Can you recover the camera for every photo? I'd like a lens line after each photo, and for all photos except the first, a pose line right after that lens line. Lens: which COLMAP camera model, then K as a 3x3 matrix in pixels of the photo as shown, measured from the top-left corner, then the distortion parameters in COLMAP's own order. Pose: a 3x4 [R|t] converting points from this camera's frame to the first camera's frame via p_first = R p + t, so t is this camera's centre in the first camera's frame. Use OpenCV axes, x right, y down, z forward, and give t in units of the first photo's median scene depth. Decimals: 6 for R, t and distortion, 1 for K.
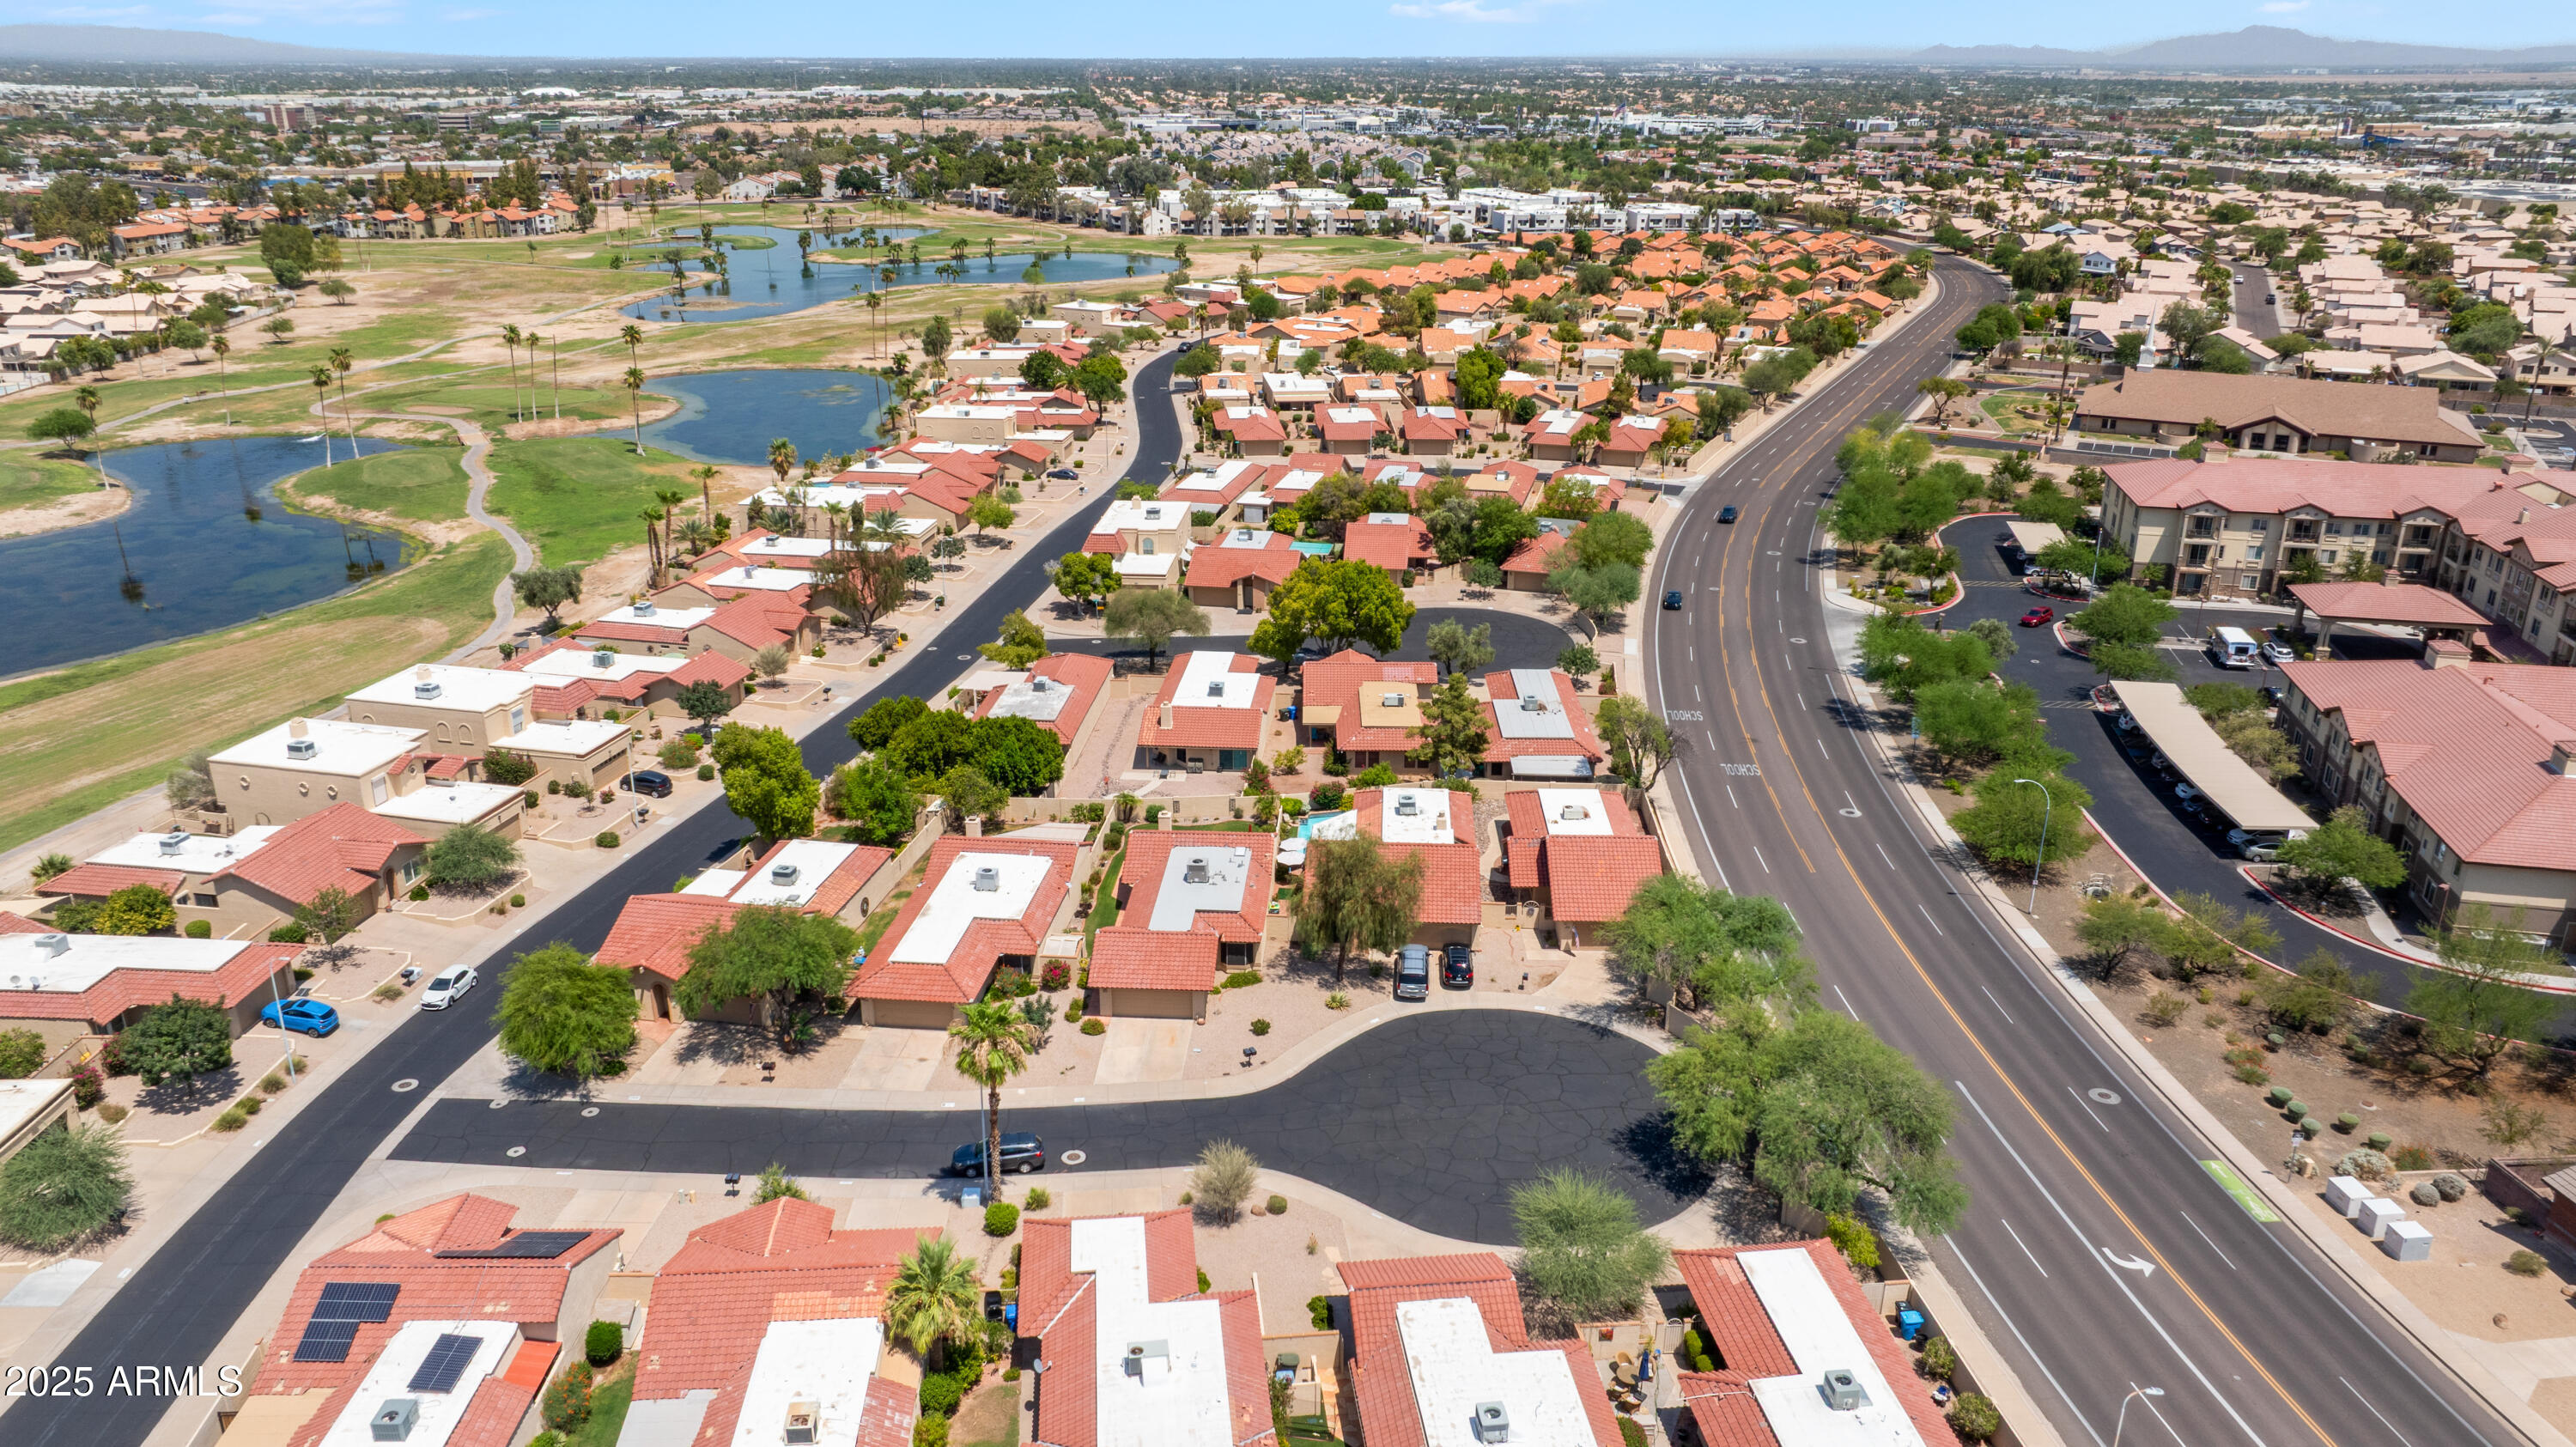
lens RADIAL K [[1847.9, 0, 1288.0], [0, 1847.9, 723.5], [0, 0, 1]] dist [-0.039476, 0.041498]
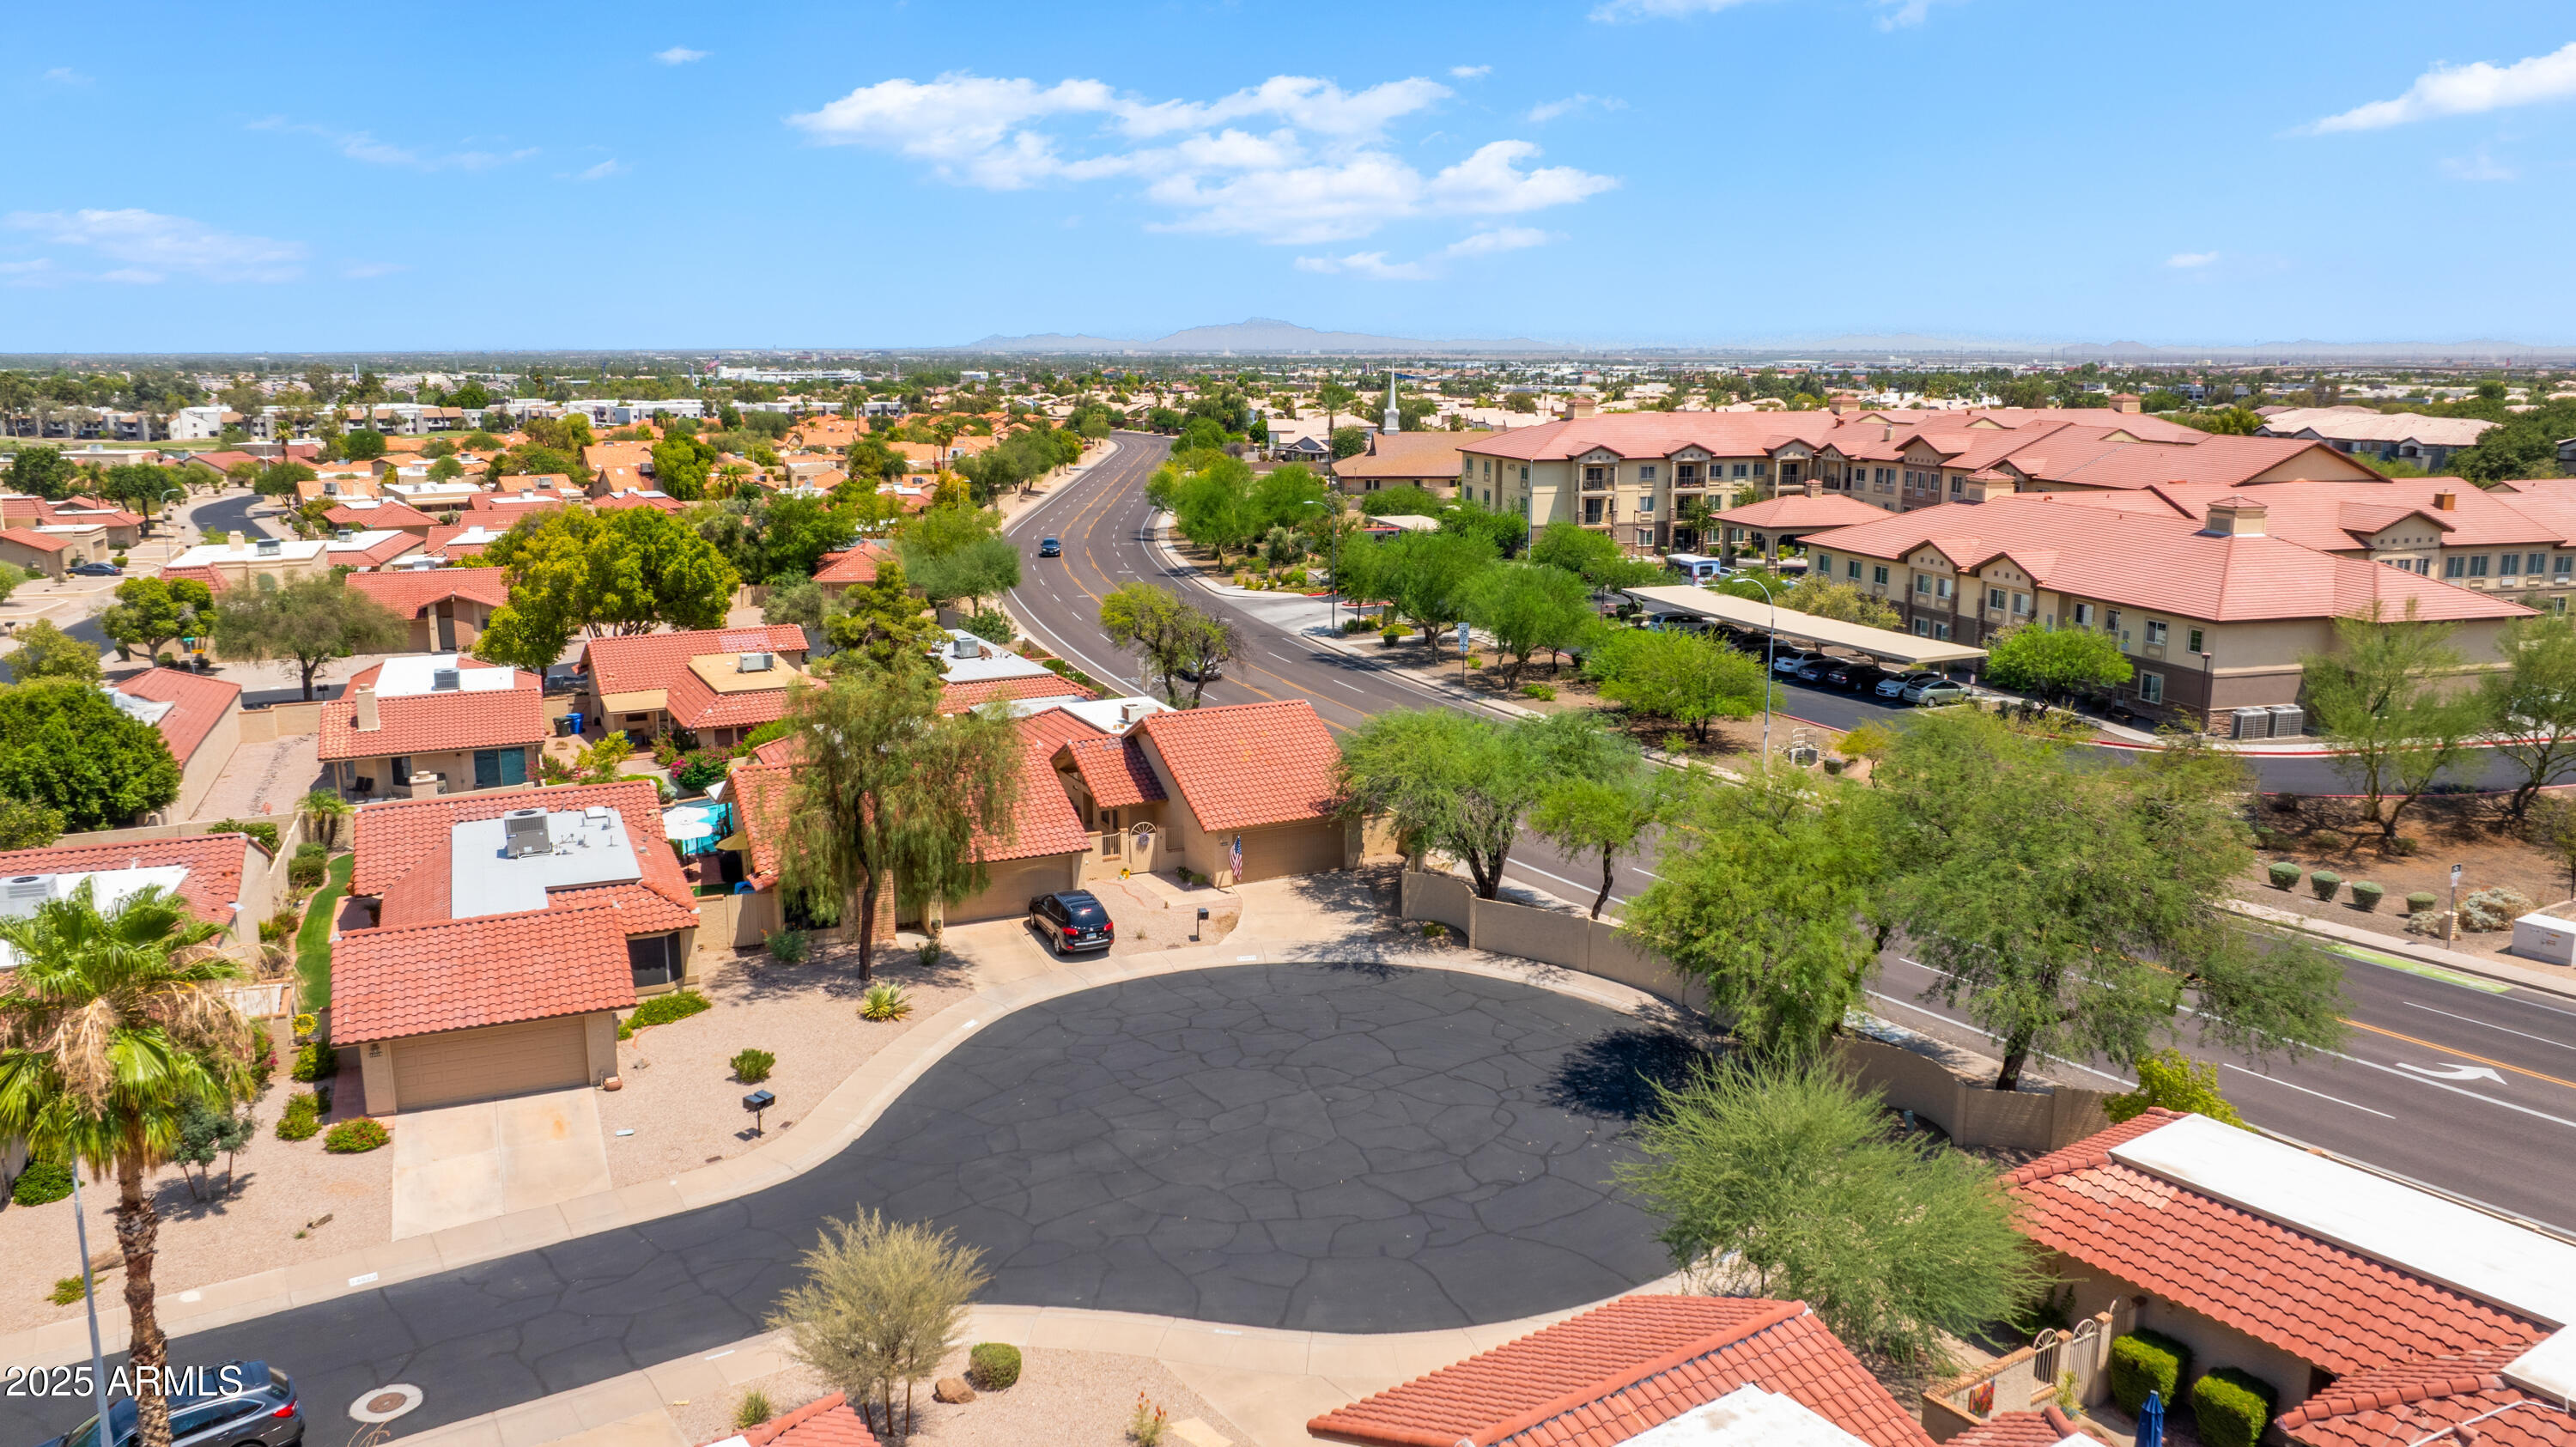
lens RADIAL K [[1858.6, 0, 1288.0], [0, 1858.6, 723.5], [0, 0, 1]] dist [-0.019801, 0.003641]
pose [[0.888619, -0.102678, 0.447005, -0.072399], [0.168483, 0.979556, -0.109929, 0.117213], [-0.426579, 0.172998, 0.887751, 0.388642]]
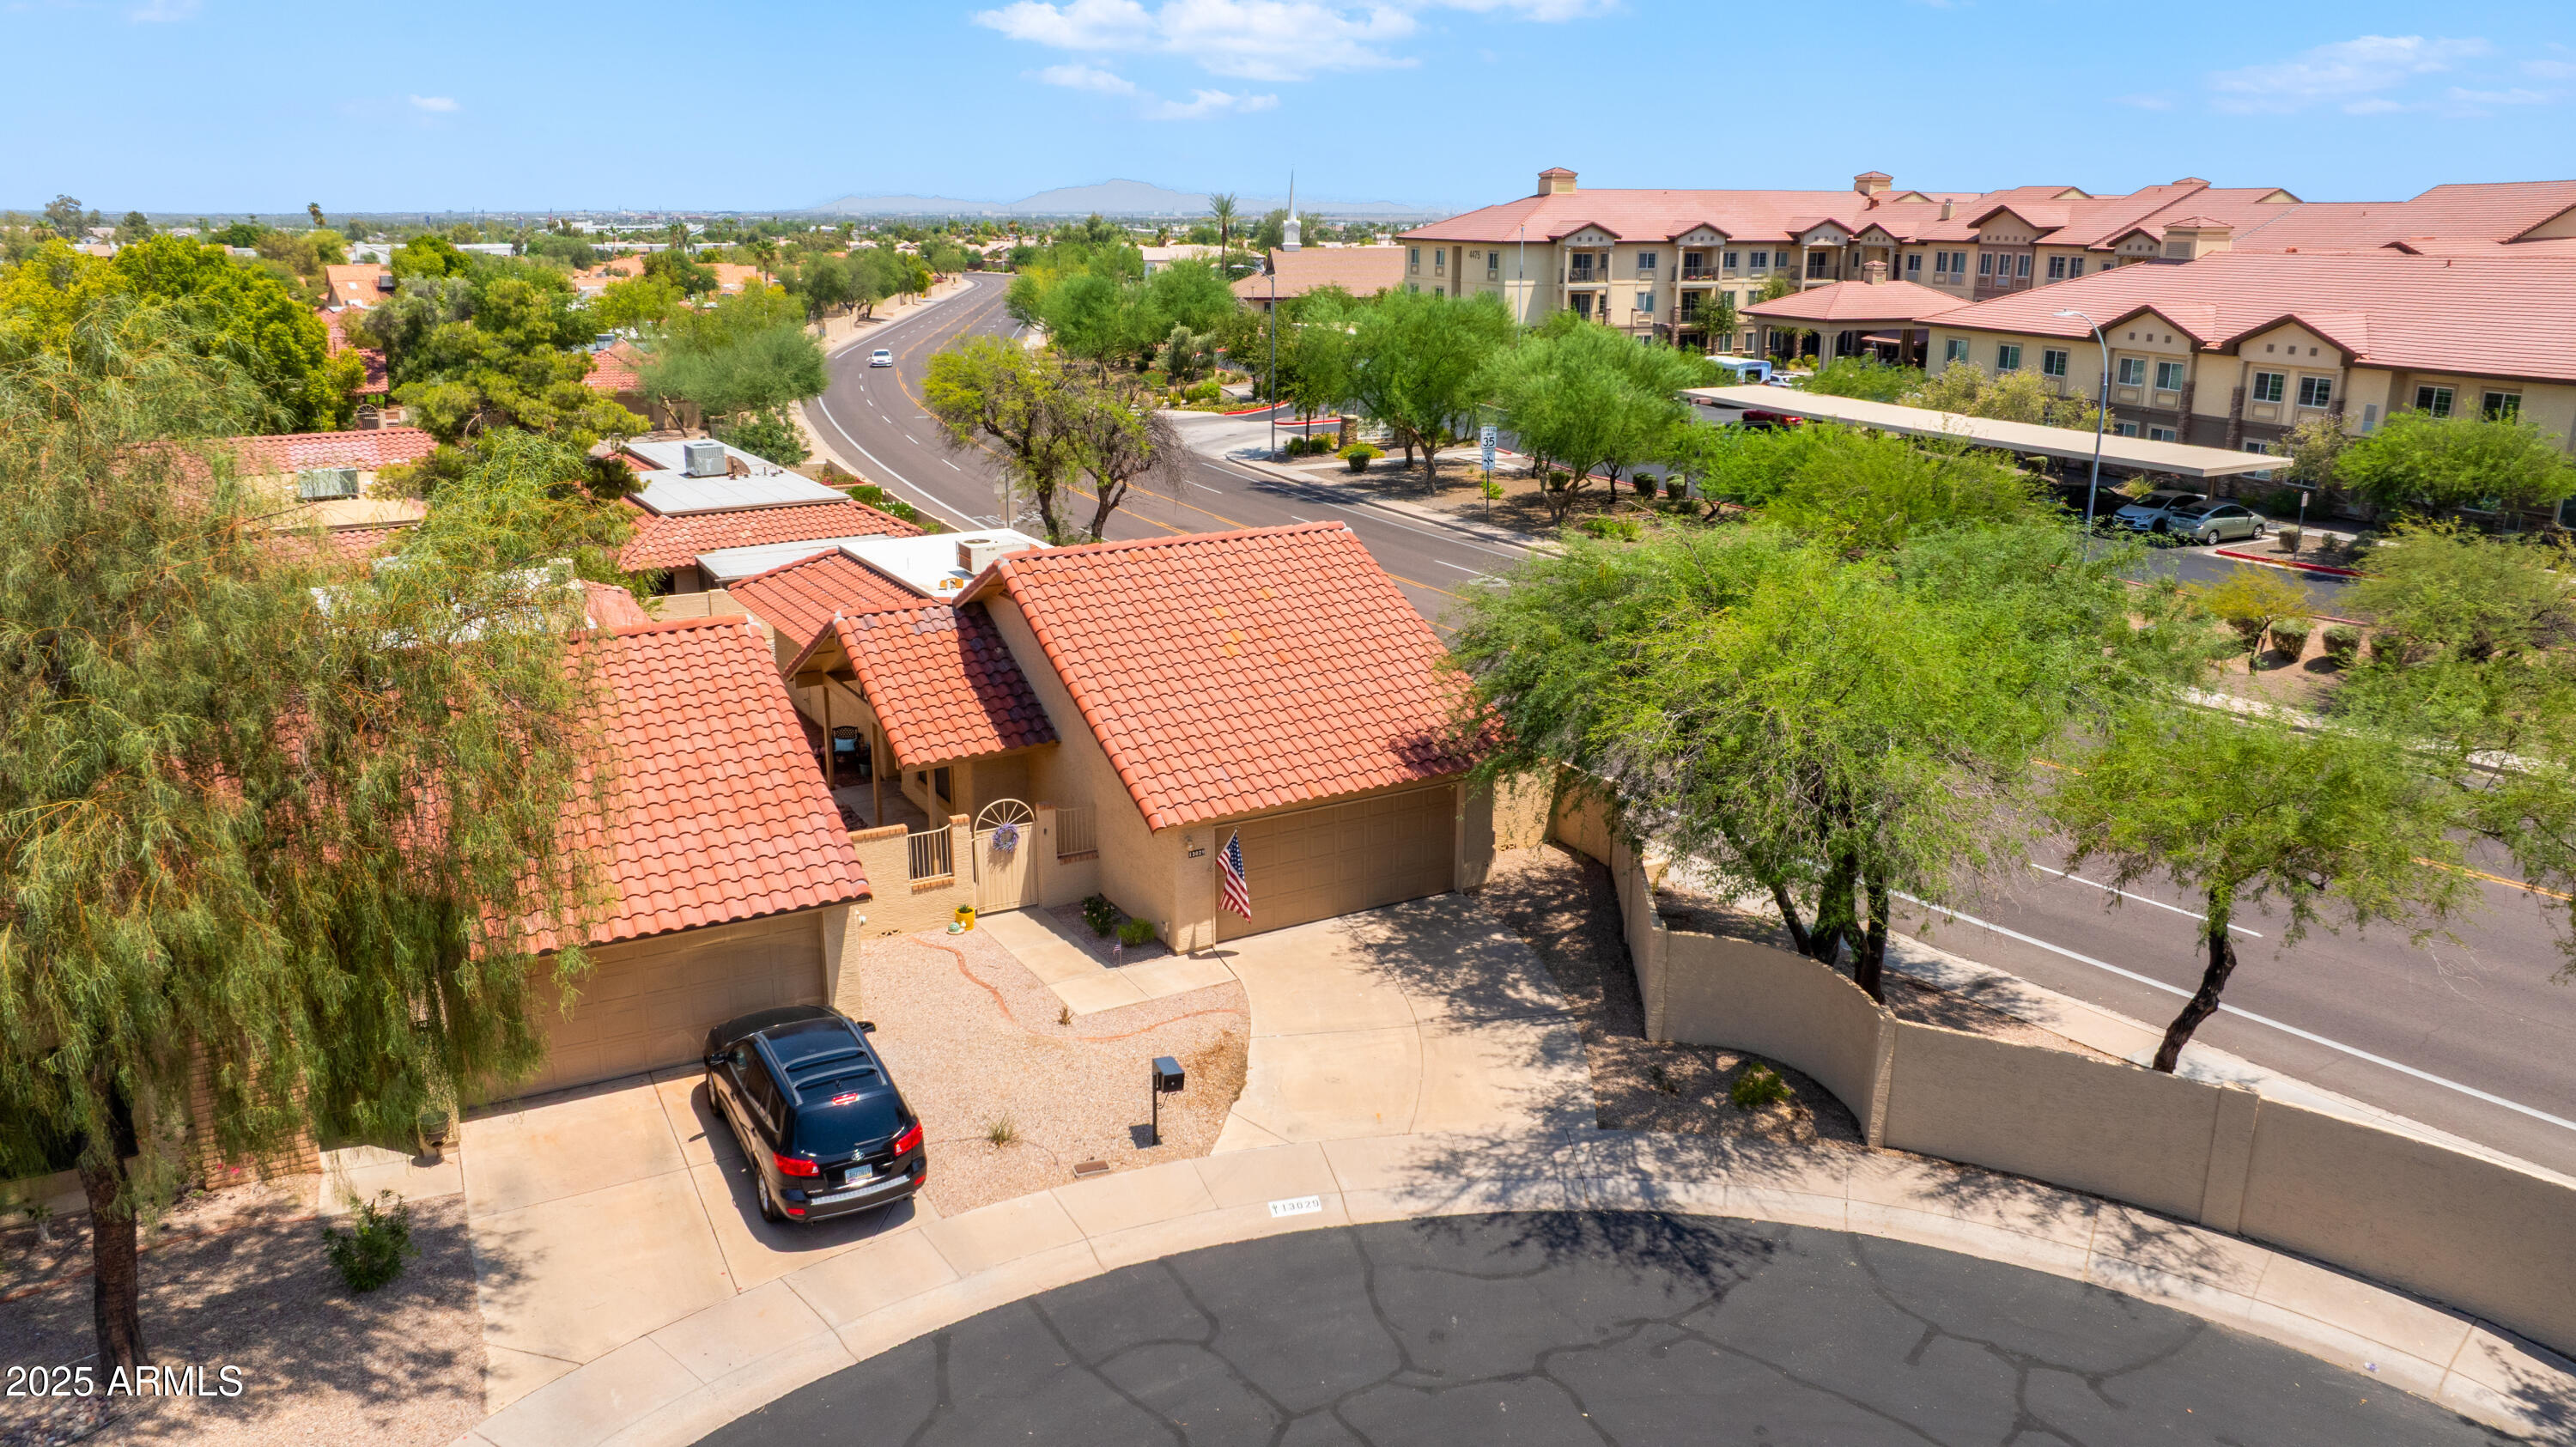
lens RADIAL K [[1847.9, 0, 1288.0], [0, 1847.9, 723.5], [0, 0, 1]] dist [-0.039476, 0.041498]
pose [[0.853219, -0.149880, 0.499554, 0.034764], [0.188057, 0.981797, -0.026627, 0.085275], [-0.486470, 0.116664, 0.865874, 0.647641]]
